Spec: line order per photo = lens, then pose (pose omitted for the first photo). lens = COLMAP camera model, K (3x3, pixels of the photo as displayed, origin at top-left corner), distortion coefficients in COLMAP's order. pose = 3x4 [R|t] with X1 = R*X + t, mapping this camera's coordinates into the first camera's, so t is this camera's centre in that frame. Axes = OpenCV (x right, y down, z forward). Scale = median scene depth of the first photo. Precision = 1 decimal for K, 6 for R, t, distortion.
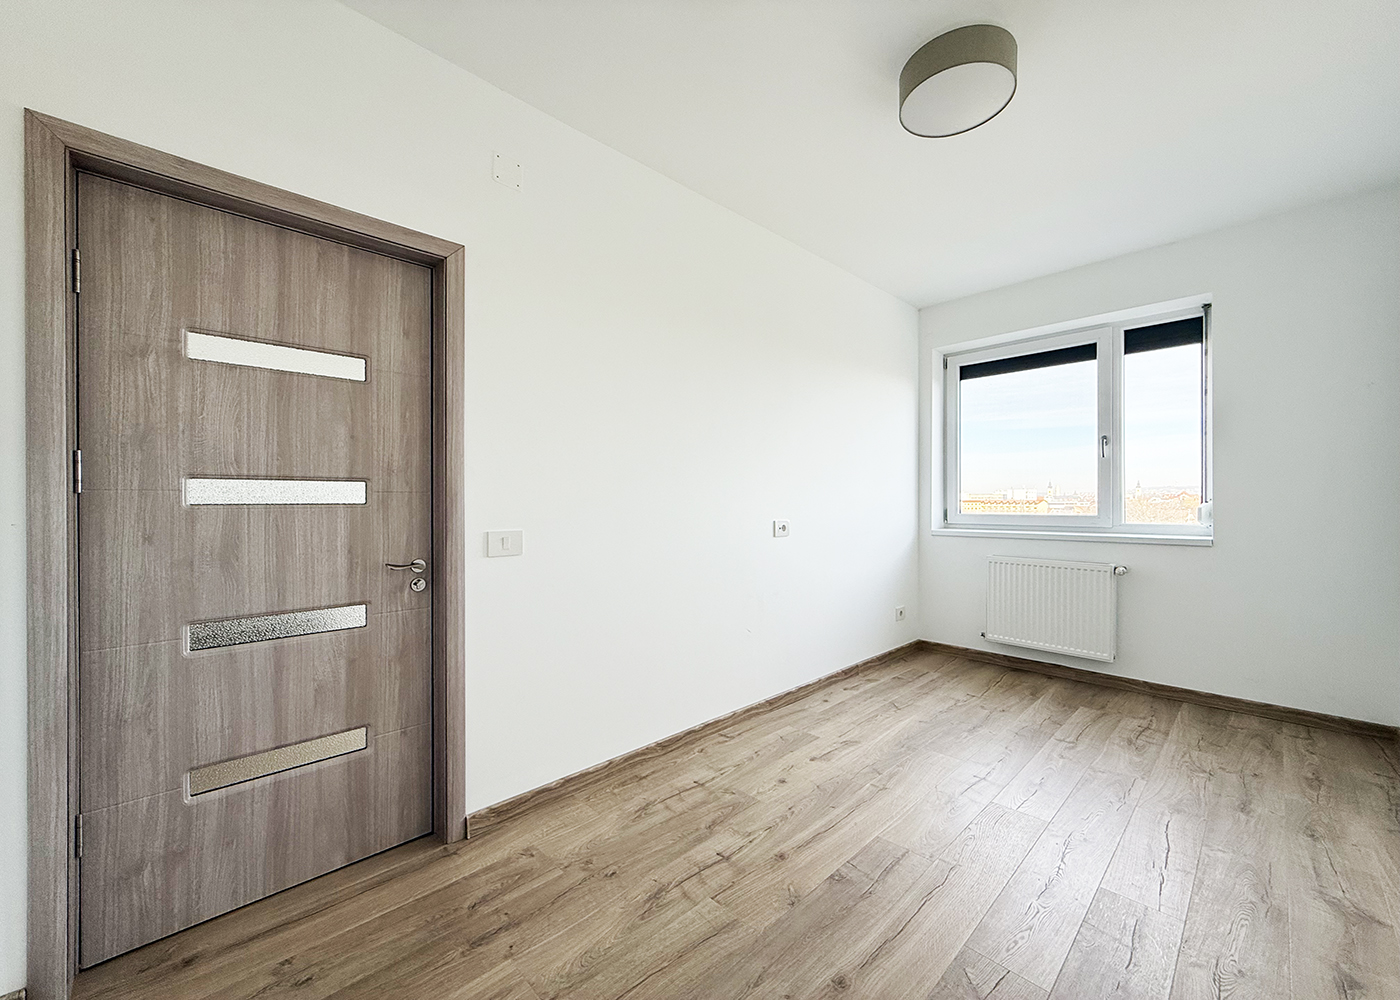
lens RADIAL K [[536.5, 0, 697.1], [0, 536.5, 496.7], [0, 0, 1]] dist [0.000860, -0.000020]
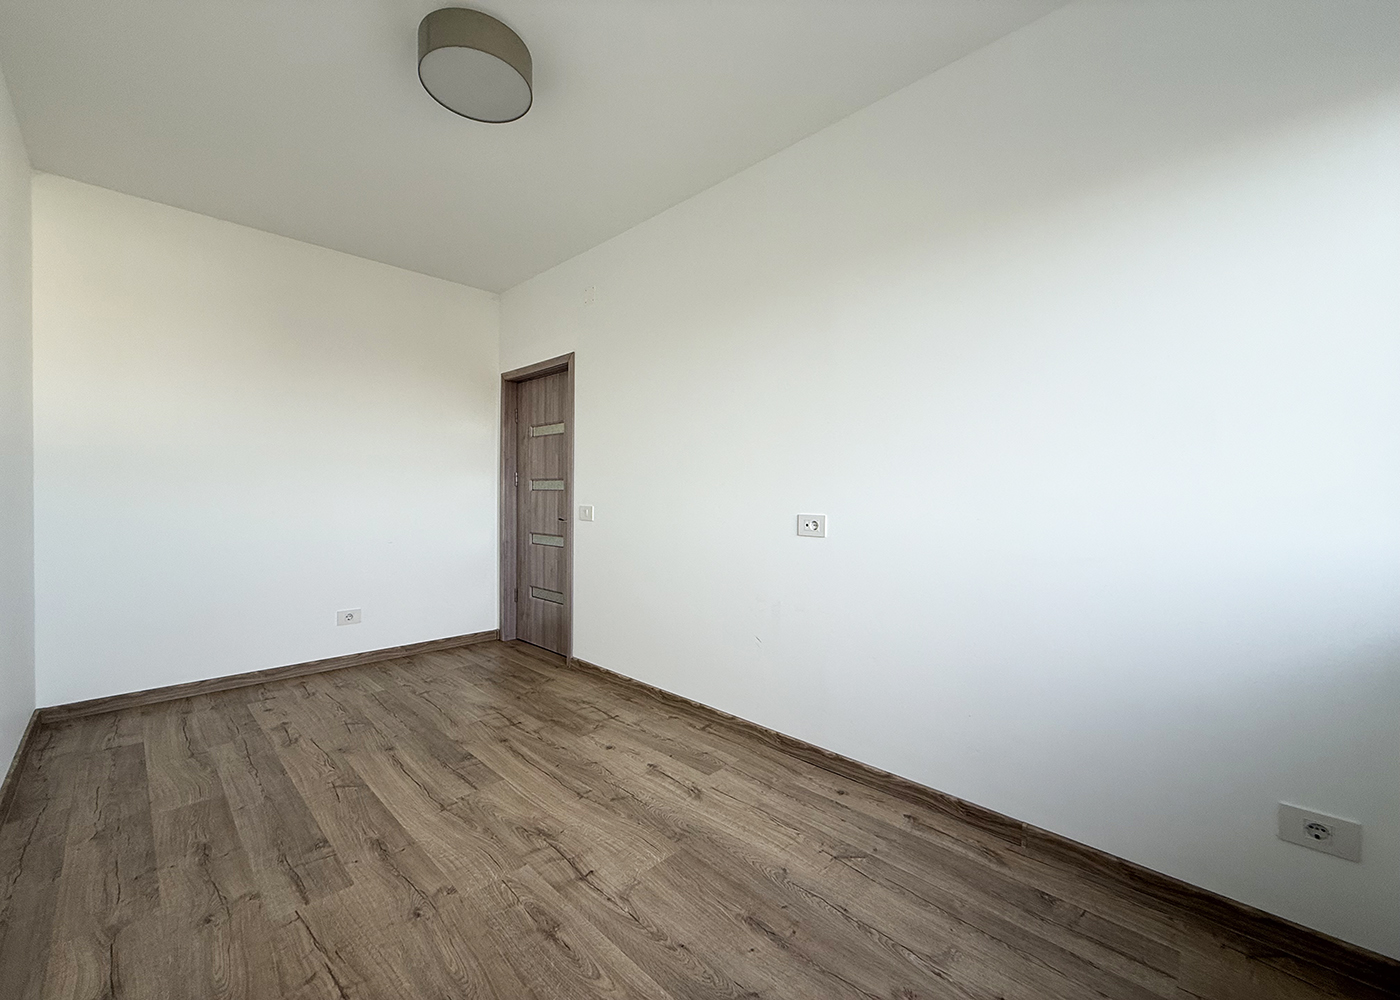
lens RADIAL K [[536.5, 0, 697.0], [0, 536.5, 499.1], [0, 0, 1]] dist [0.000860, -0.000020]
pose [[0.075987, 0.011598, -0.997041, 1.388667], [-0.000495, 0.999933, 0.011594, 0.020816], [0.997109, -0.000387, 0.075988, 1.223717]]
